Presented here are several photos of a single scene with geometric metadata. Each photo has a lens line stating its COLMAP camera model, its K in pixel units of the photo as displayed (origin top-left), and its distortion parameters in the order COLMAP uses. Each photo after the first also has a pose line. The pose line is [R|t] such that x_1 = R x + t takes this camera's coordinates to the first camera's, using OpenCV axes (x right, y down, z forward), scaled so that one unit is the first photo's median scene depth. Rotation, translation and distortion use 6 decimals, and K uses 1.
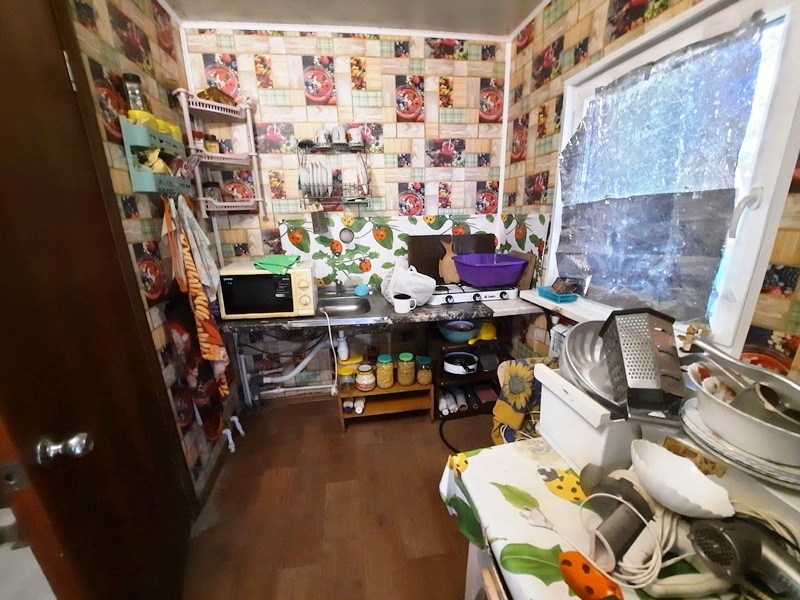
lens RADIAL K [[320.5, 0, 404.0], [0, 320.5, 305.4], [0, 0, 1]] dist [-0.018728, 0.000846]
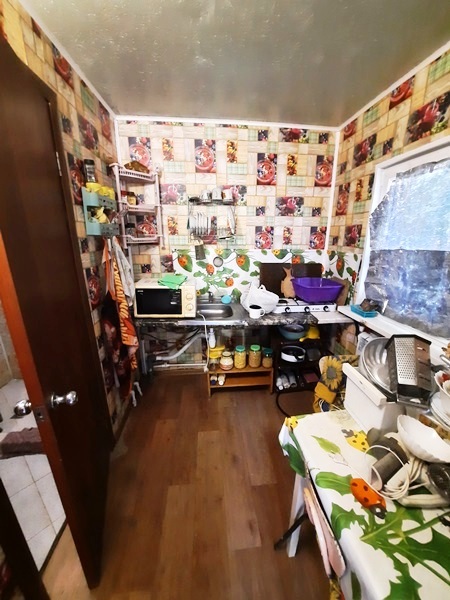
lens RADIAL K [[240.4, 0, 241.2], [0, 240.4, 304.8], [0, 0, 1]] dist [-0.018728, 0.000846]
pose [[0.998134, 0.046544, -0.039521, -0.028217], [-0.046411, 0.998913, 0.004271, -0.041145], [0.039677, -0.002429, 0.999210, -0.095056]]
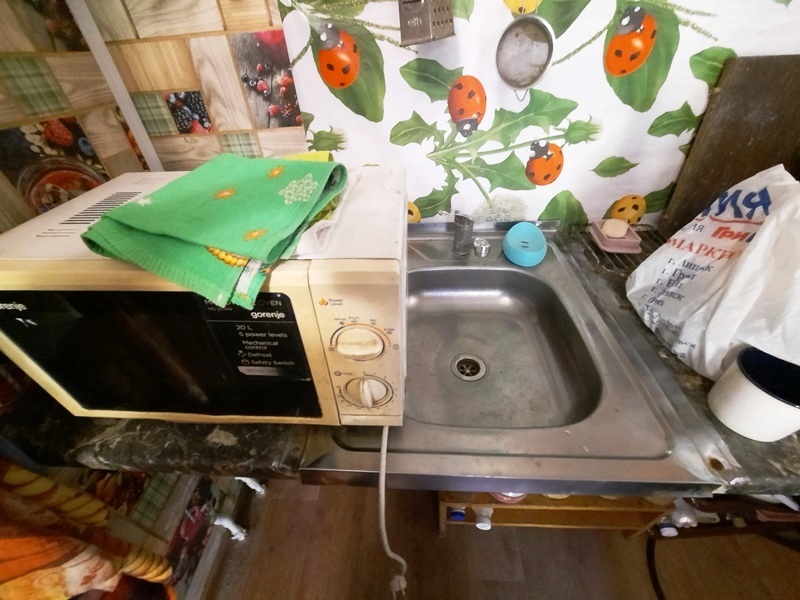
lens RADIAL K [[320.5, 0, 398.0], [0, 320.5, 299.7], [0, 0, 1]] dist [-0.018728, 0.000846]
pose [[0.973902, 0.120154, -0.192554, -0.247330], [-0.034469, 0.916838, 0.397768, -0.161640], [0.224334, -0.380750, 0.897053, 0.811963]]
